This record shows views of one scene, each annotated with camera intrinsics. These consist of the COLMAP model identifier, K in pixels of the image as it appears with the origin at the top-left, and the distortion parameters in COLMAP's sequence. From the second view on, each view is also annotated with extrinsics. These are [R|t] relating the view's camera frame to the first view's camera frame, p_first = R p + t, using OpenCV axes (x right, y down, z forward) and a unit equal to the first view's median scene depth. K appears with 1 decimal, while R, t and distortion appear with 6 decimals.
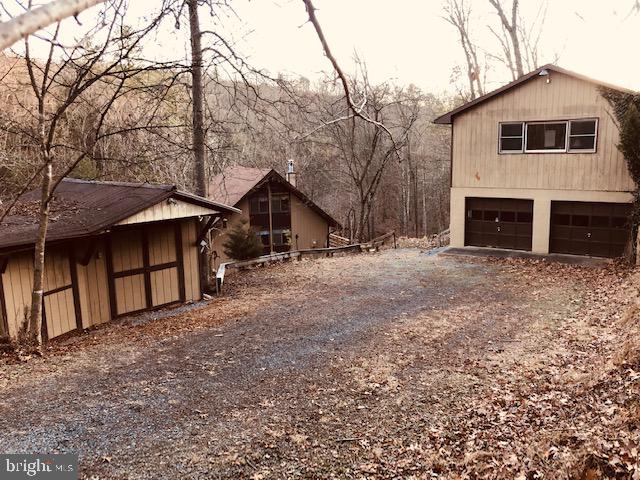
lens RADIAL K [[519.6, 0, 320.4], [0, 519.6, 241.4], [0, 0, 1]] dist [0.012740, -0.006792]
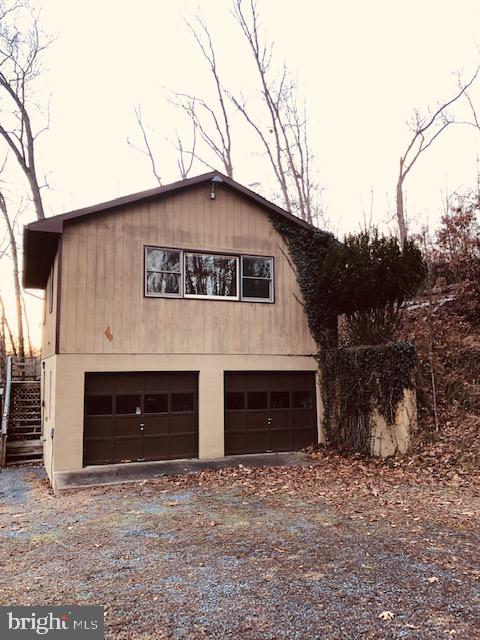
lens RADIAL K [[519.6, 0, 239.3], [0, 519.6, 313.5], [0, 0, 1]] dist [0.012740, -0.006792]
pose [[0.554923, 0.105111, 0.825235, -0.089637], [0.141678, 0.965553, -0.218254, -0.004129], [-0.819749, 0.238031, 0.520915, 0.622849]]
